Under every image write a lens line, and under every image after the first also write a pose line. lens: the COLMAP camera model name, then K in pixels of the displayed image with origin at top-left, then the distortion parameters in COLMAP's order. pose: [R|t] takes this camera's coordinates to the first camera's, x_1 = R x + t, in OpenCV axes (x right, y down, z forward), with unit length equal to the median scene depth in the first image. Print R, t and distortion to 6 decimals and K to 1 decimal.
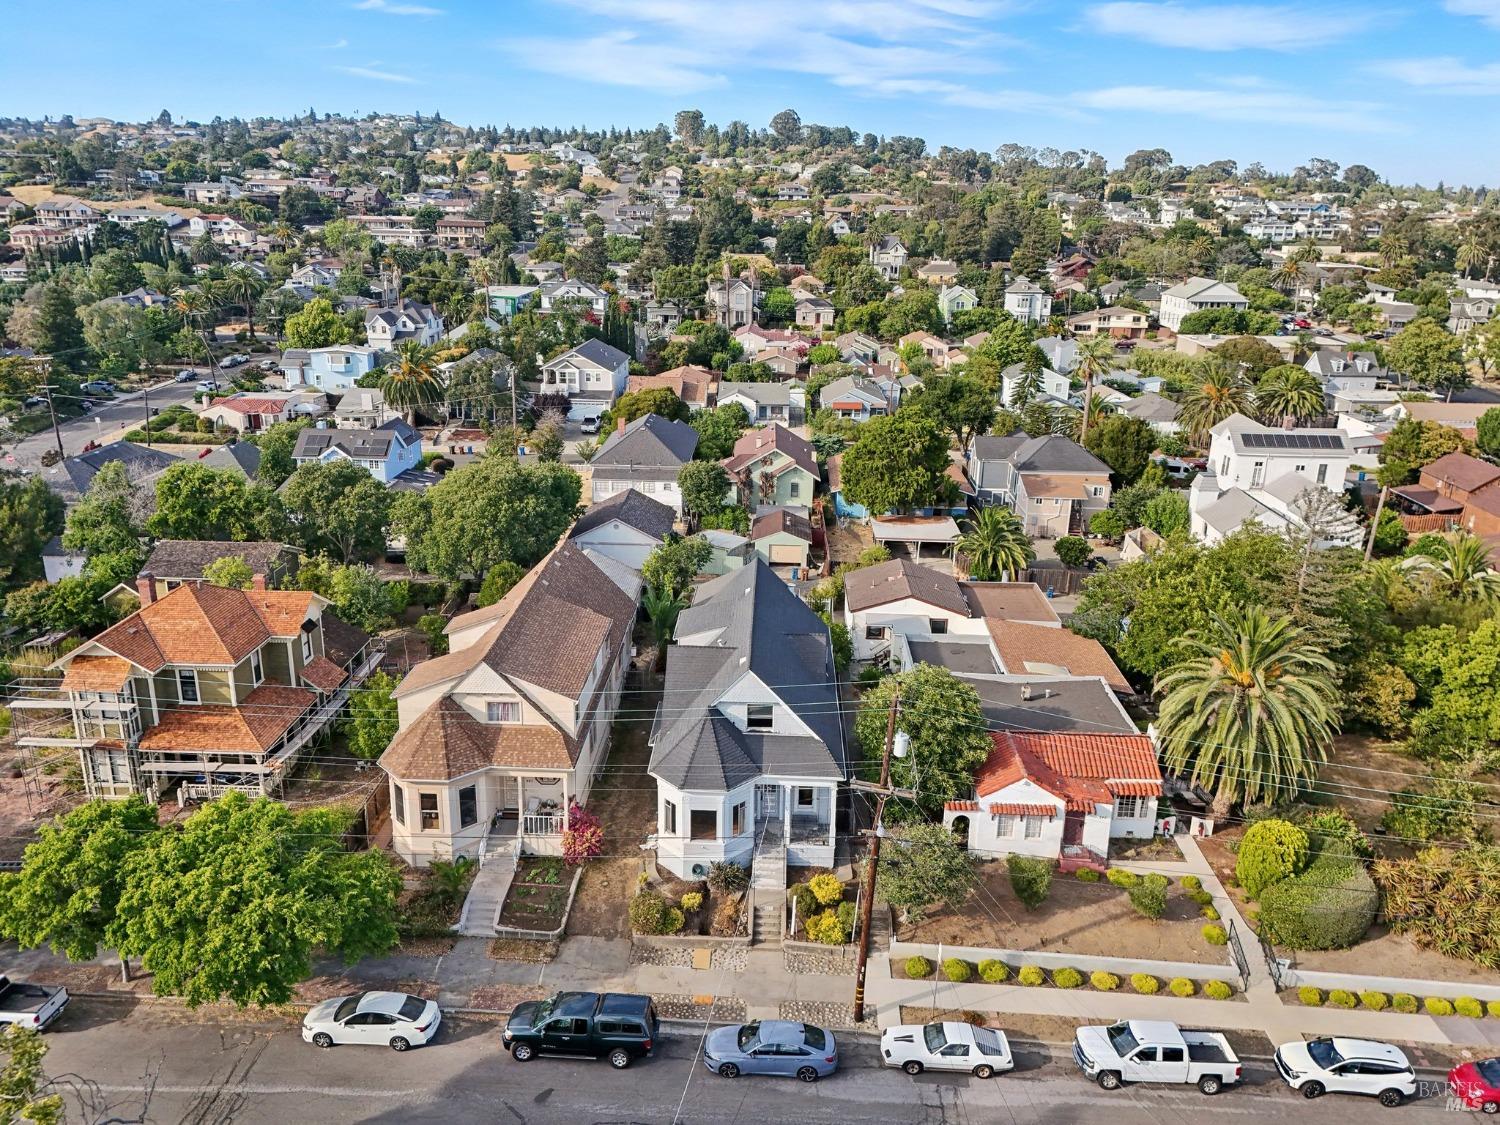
lens RADIAL K [[1116.5, 0, 751.5], [0, 1116.5, 559.8], [0, 0, 1]] dist [0.067444, -0.066999]
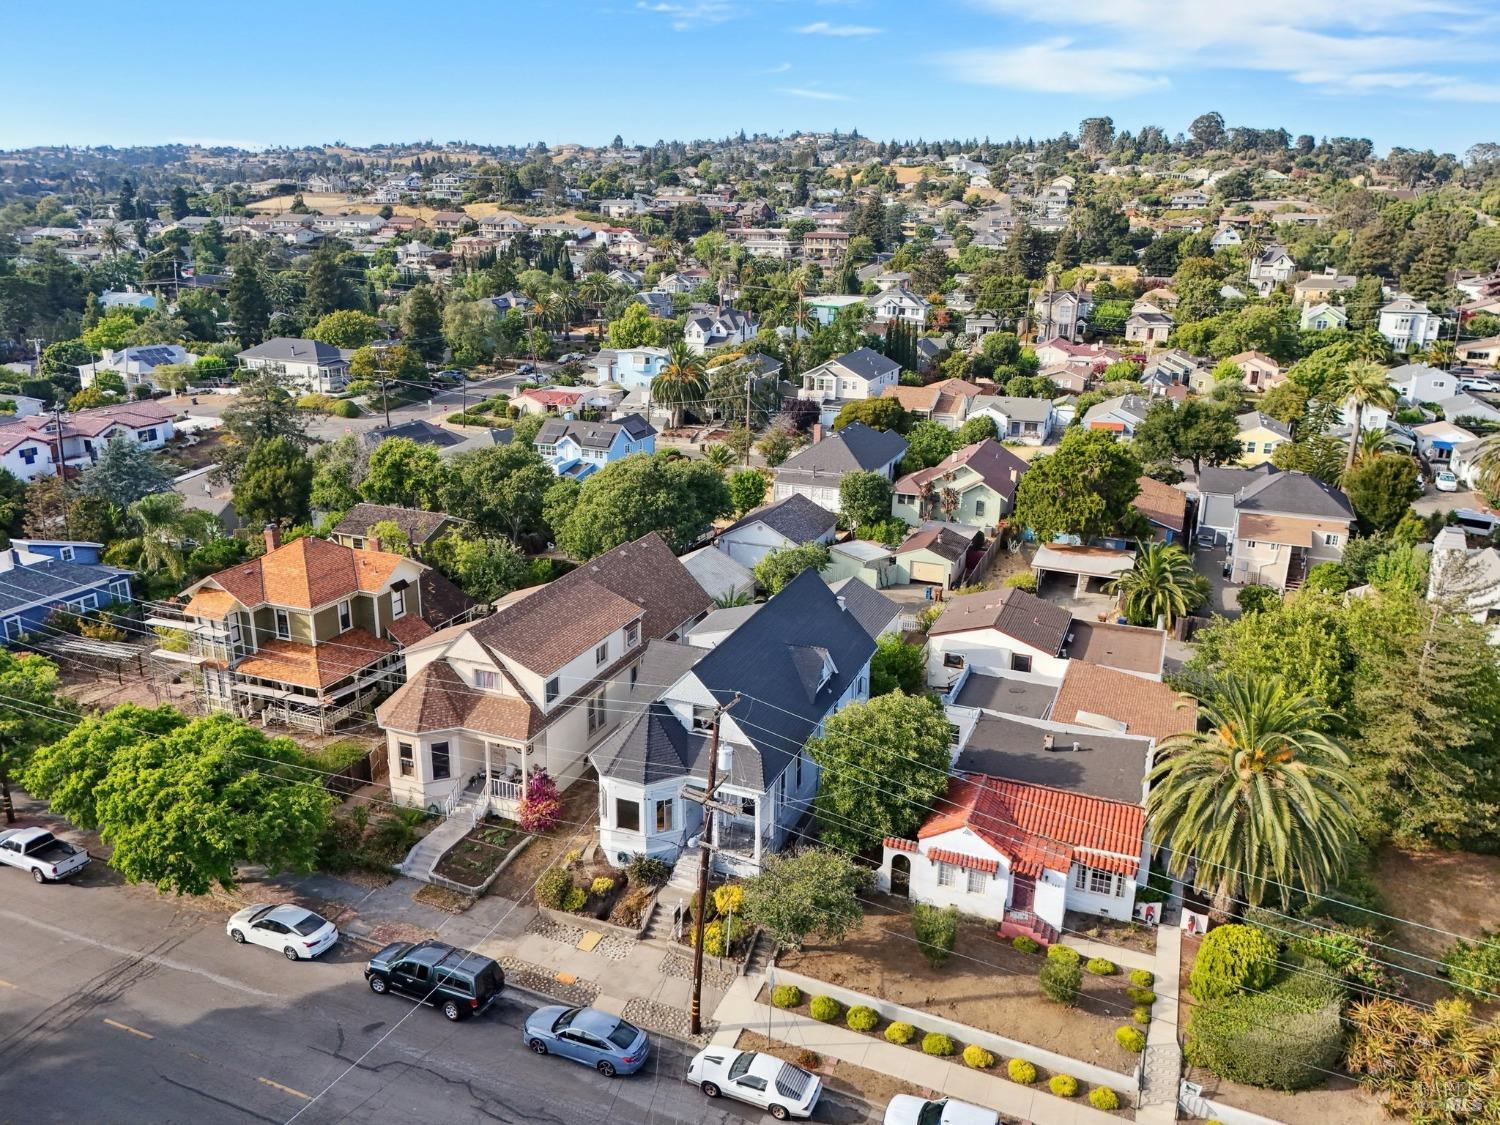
lens RADIAL K [[1116.5, 0, 751.5], [0, 1116.5, 559.8], [0, 0, 1]] dist [0.067444, -0.066999]
pose [[0.939233, 0.098566, -0.328826, 0.163044], [-0.101768, 0.994780, 0.007504, -0.006098], [0.327849, 0.026416, 0.944361, 0.027870]]
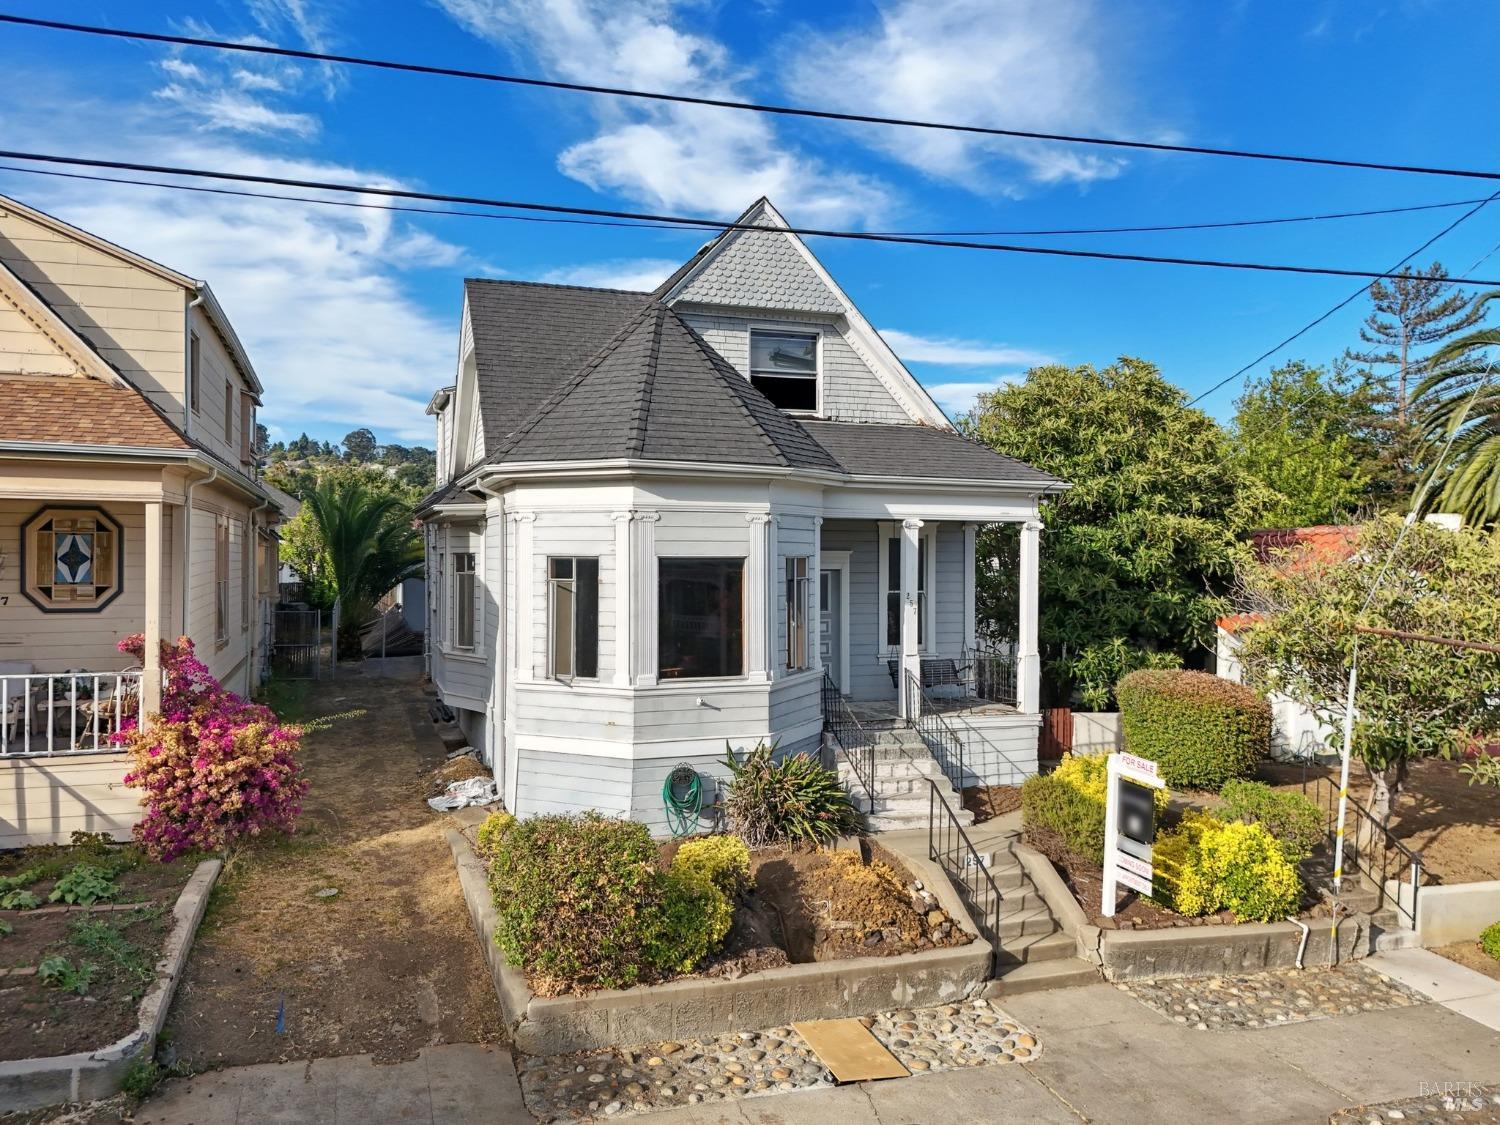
lens RADIAL K [[1116.5, 0, 751.5], [0, 1116.5, 559.8], [0, 0, 1]] dist [0.067444, -0.066999]
pose [[0.932204, -0.013670, 0.361675, -0.058233], [0.118675, 0.955586, -0.269762, 0.130679], [-0.341924, 0.294394, 0.892424, 0.317623]]
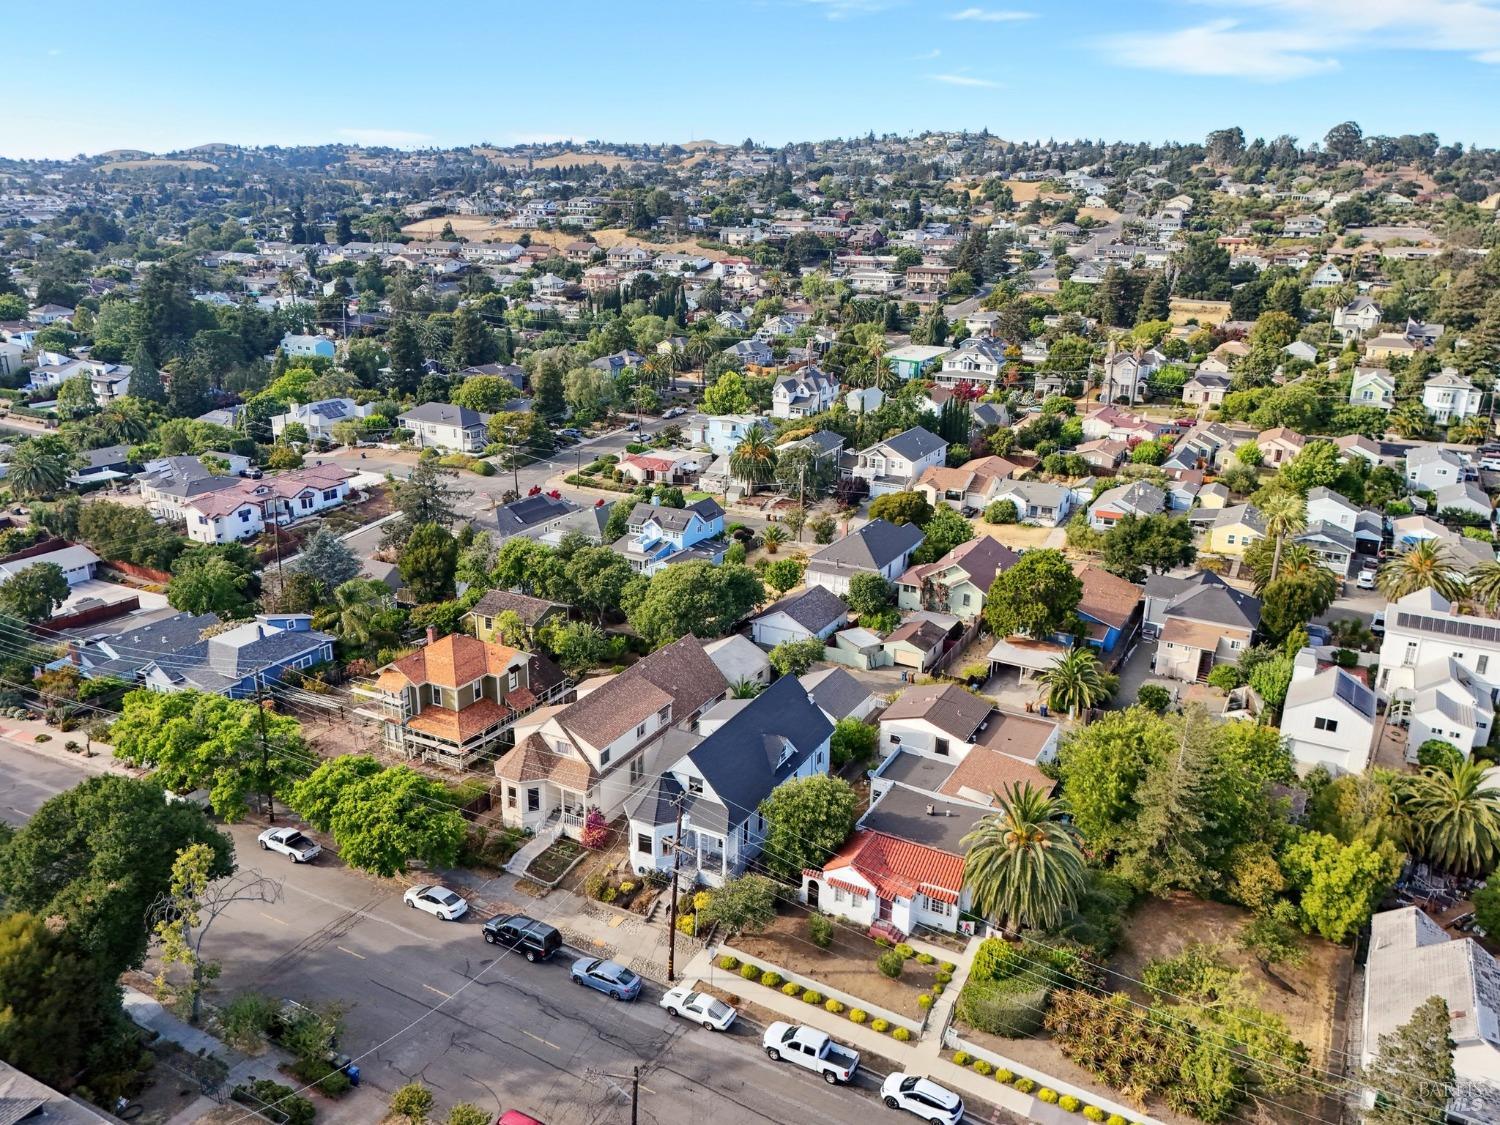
lens RADIAL K [[1116.5, 0, 751.5], [0, 1116.5, 559.8], [0, 0, 1]] dist [0.067444, -0.066999]
pose [[0.894718, 0.133916, -0.426083, 0.317538], [-0.133714, 0.990549, 0.030542, -0.104753], [0.426146, 0.029646, 0.904169, -0.180977]]
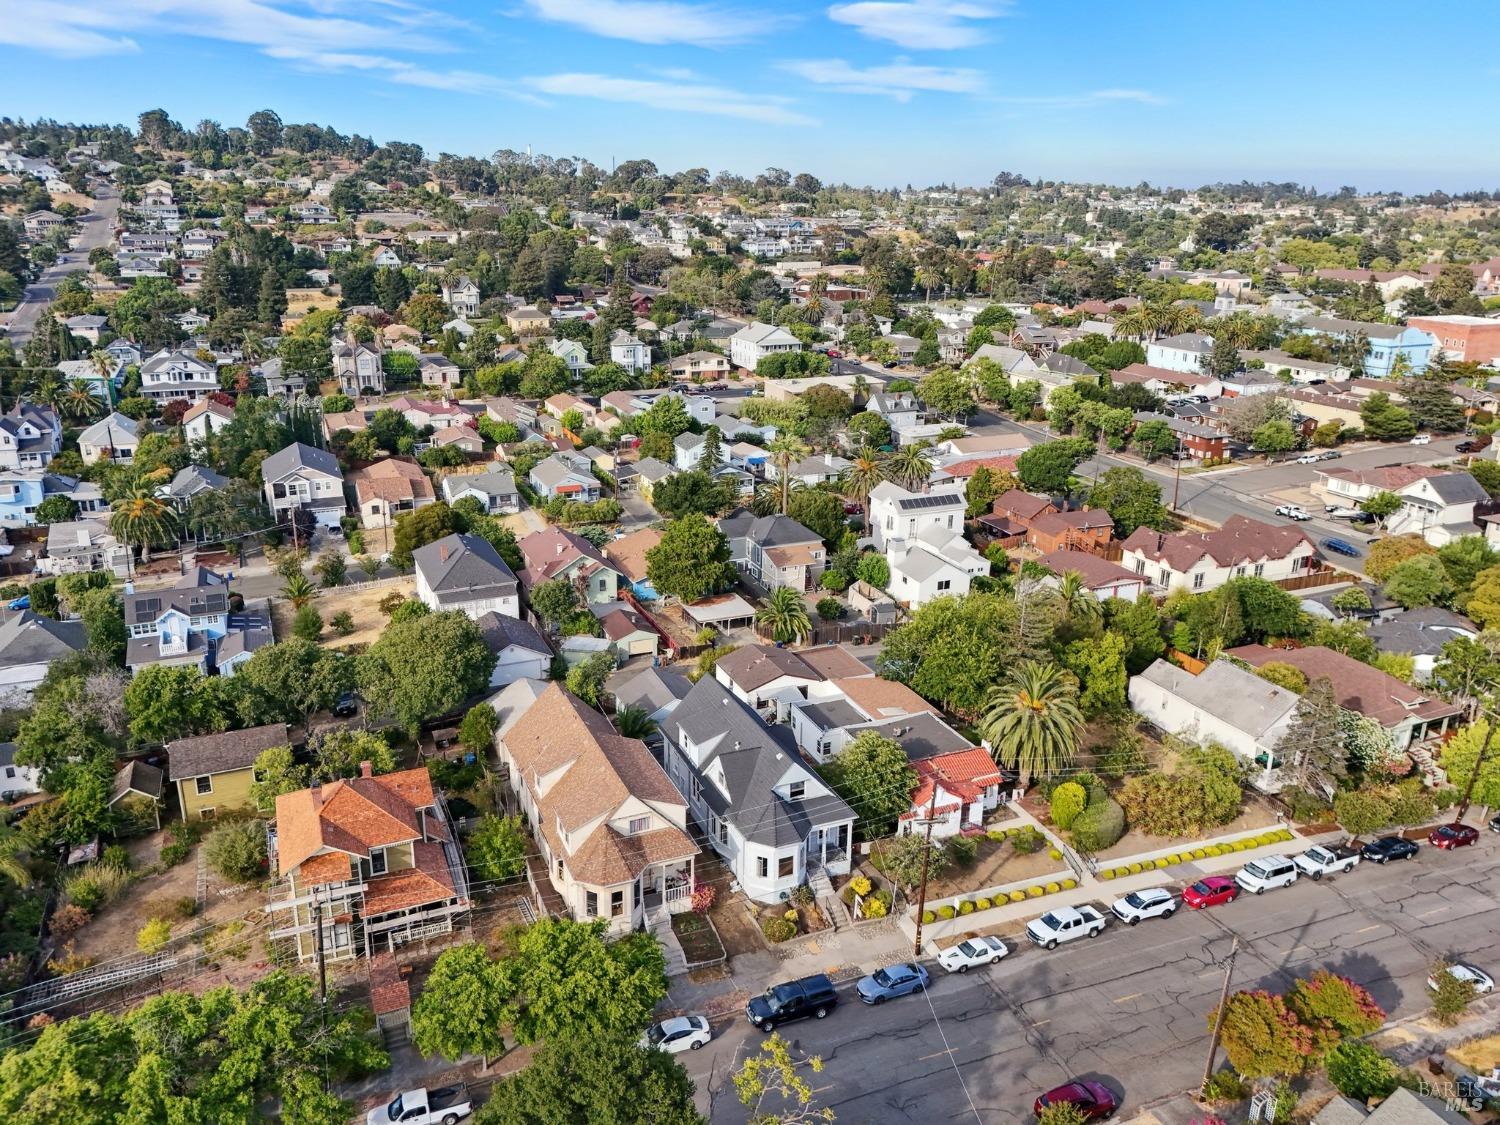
lens RADIAL K [[1116.5, 0, 751.5], [0, 1116.5, 559.8], [0, 0, 1]] dist [0.067444, -0.066999]
pose [[0.904130, -0.138240, 0.404276, -0.286953], [0.132537, 0.990279, 0.042211, -0.113542], [-0.406181, 0.015417, 0.913663, -0.183938]]
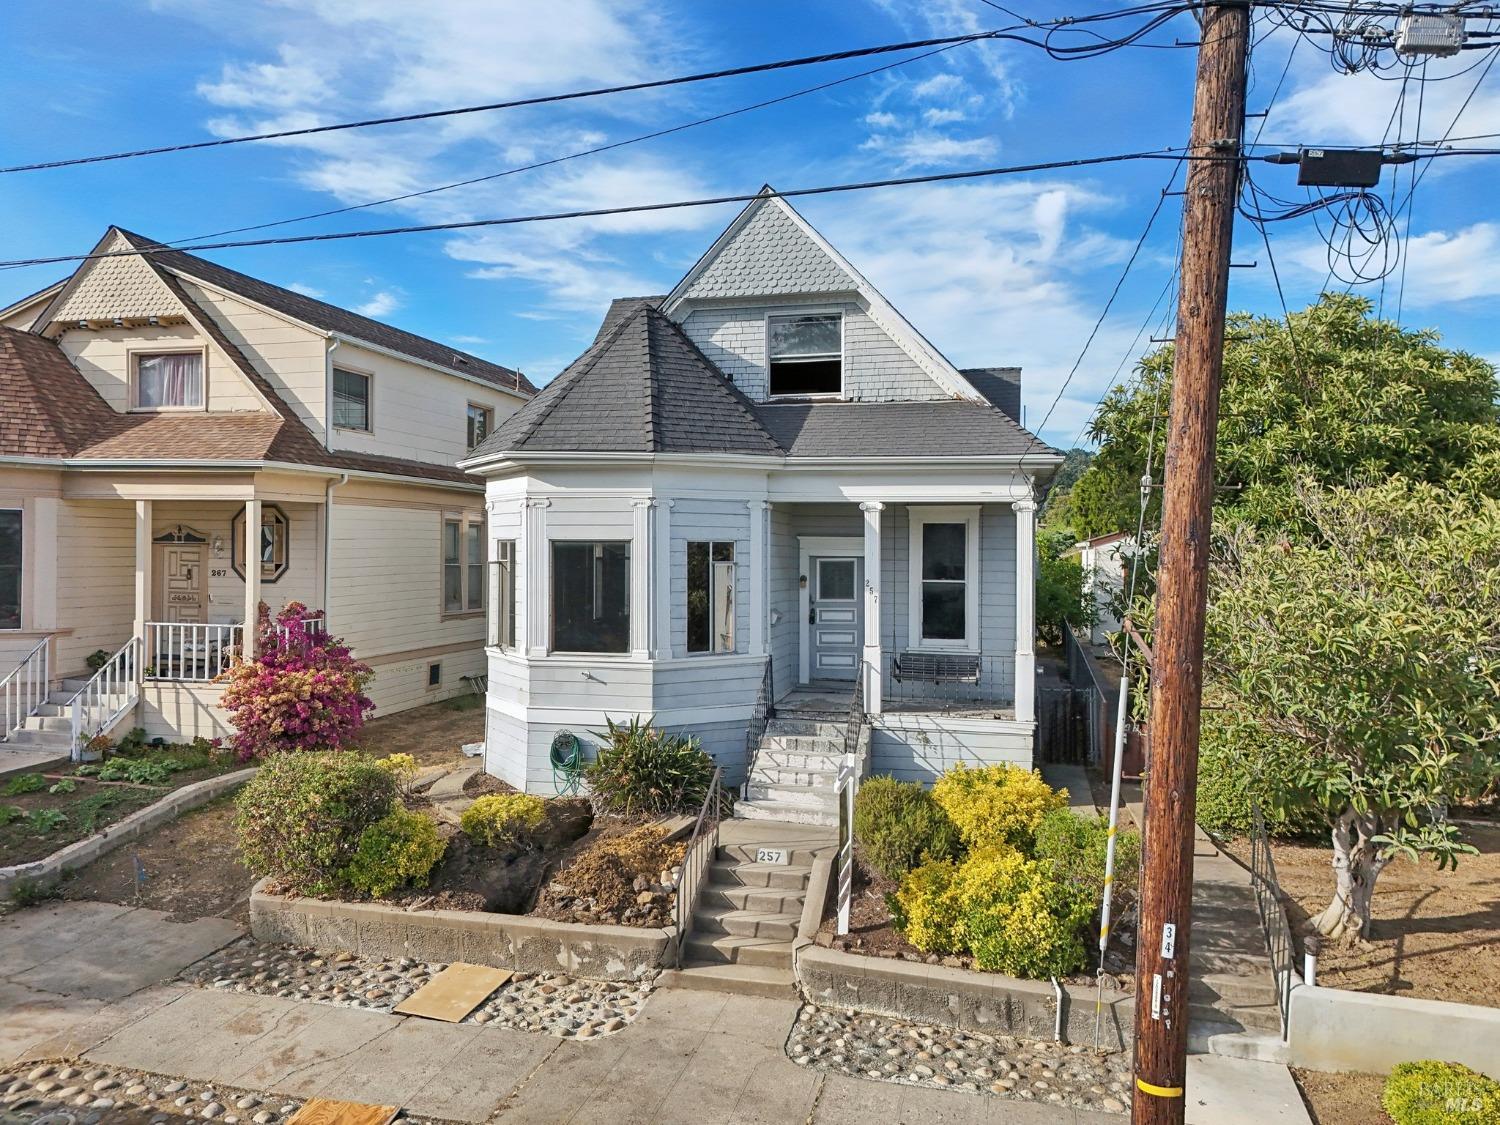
lens RADIAL K [[1116.5, 0, 751.5], [0, 1116.5, 559.8], [0, 0, 1]] dist [0.067444, -0.066999]
pose [[0.978698, -0.007465, -0.205171, 0.027979], [-0.053376, 0.955723, -0.289386, 0.136044], [0.198247, 0.294172, 0.934966, 0.310015]]
